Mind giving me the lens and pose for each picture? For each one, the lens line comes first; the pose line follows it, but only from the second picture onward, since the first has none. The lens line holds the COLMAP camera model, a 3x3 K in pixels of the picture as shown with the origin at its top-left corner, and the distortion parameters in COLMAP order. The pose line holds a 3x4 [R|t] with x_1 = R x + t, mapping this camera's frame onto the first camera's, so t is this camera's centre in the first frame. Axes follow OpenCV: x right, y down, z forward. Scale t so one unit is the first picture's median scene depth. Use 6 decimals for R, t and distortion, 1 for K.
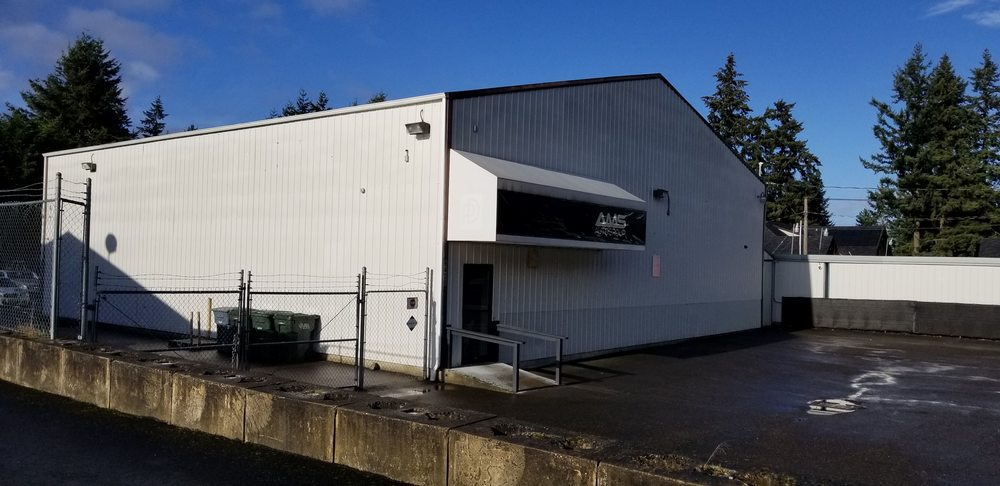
lens RADIAL K [[789.6, 0, 489.7], [0, 789.6, 241.1], [0, 0, 1]] dist [0.007267, -0.011043]
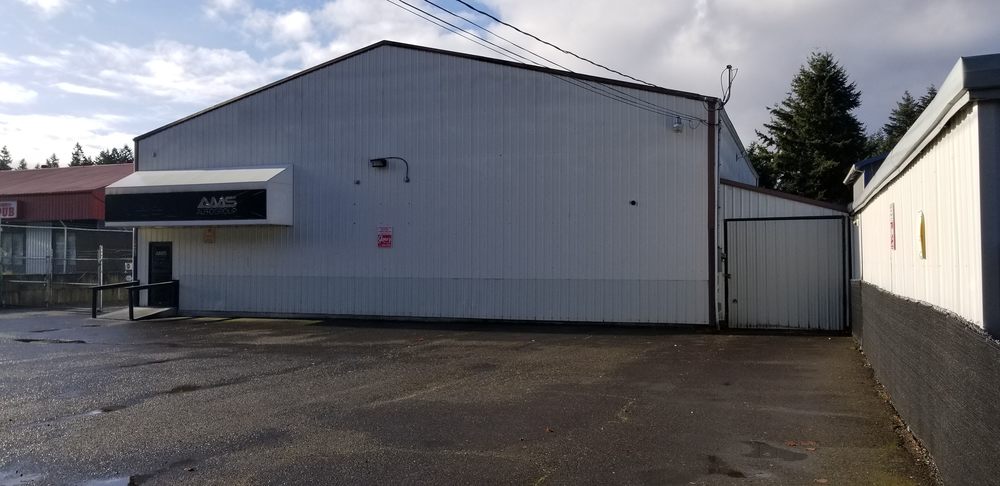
lens RADIAL K [[789.6, 0, 493.9], [0, 789.6, 241.5], [0, 0, 1]] dist [0.007267, -0.011043]
pose [[0.291671, -0.051039, -0.955156, 1.372386], [0.032555, 0.998527, -0.043415, 0.097494], [0.955965, -0.018432, 0.292903, 0.979446]]
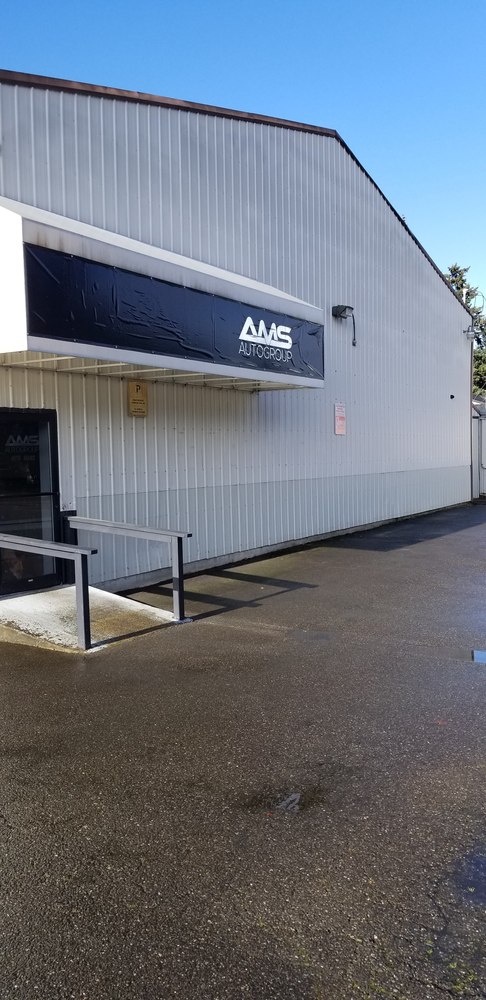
lens RADIAL K [[789.6, 0, 253.3], [0, 789.6, 499.9], [0, 0, 1]] dist [0.007267, -0.011043]
pose [[0.992882, -0.055577, 0.105344, 0.068421], [0.046117, 0.994855, 0.090202, 0.041847], [-0.109815, -0.084702, 0.990336, 0.370533]]
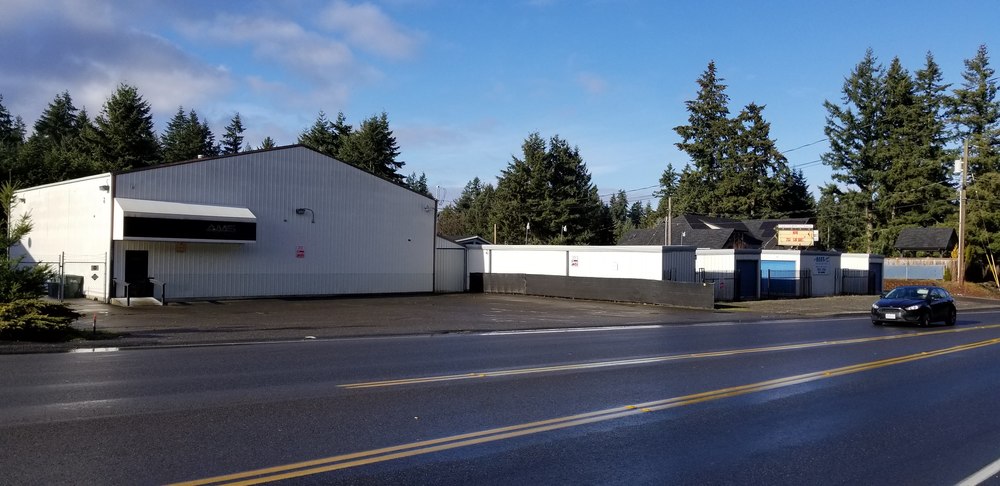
lens RADIAL K [[789.6, 0, 486.6], [0, 789.6, 243.6], [0, 0, 1]] dist [0.007267, -0.011043]
pose [[0.989025, -0.010606, -0.147370, 1.032495], [0.012093, 0.999885, 0.009197, 0.002037], [0.147256, -0.010878, 0.989039, -0.811781]]
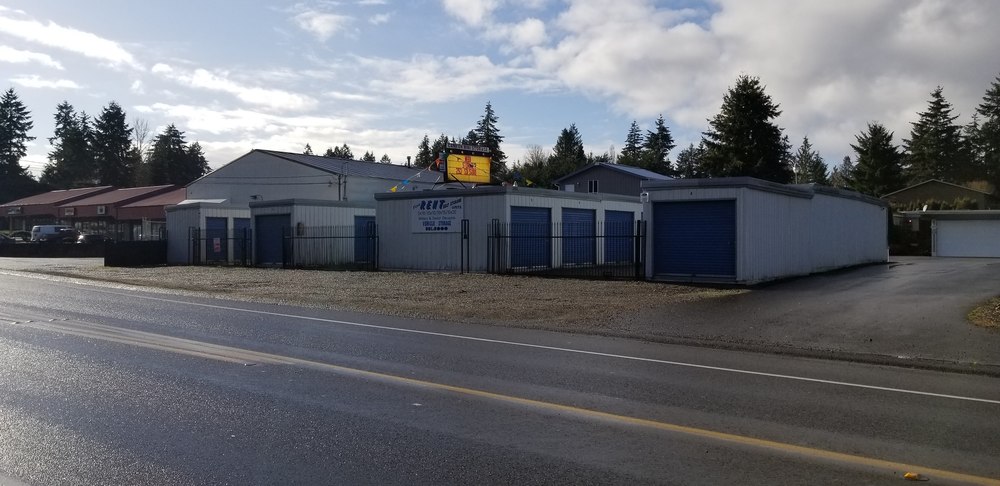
lens RADIAL K [[789.6, 0, 509.1], [0, 789.6, 250.3], [0, 0, 1]] dist [0.007267, -0.011043]
pose [[0.025277, -0.016307, -0.999547, 3.196922], [0.031234, 0.999392, -0.015515, 0.202325], [0.999192, -0.030828, 0.025771, 2.017291]]
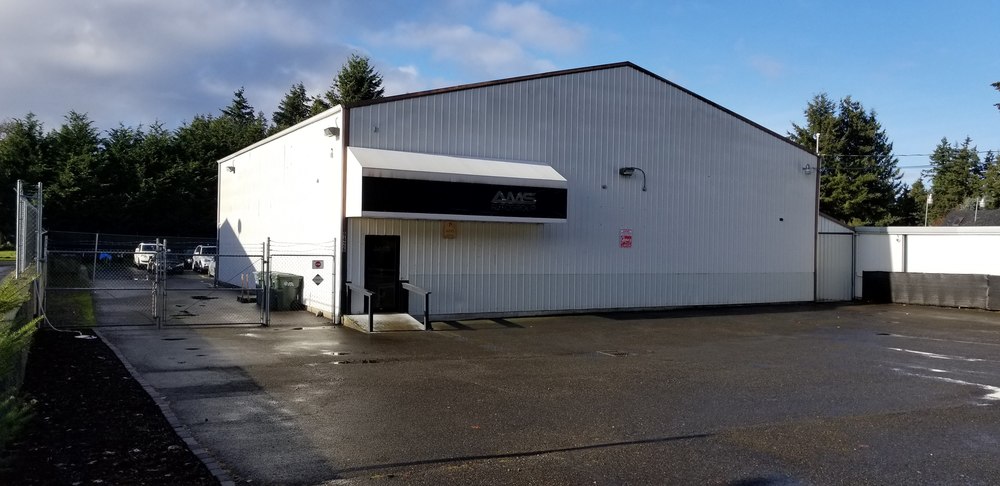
lens RADIAL K [[789.6, 0, 509.3], [0, 789.6, 239.2], [0, 0, 1]] dist [0.007267, -0.011043]
pose [[0.927213, -0.010946, -0.374375, 0.547209], [0.017386, 0.999753, 0.013827, 0.017920], [0.374131, -0.019329, 0.927174, -0.089363]]
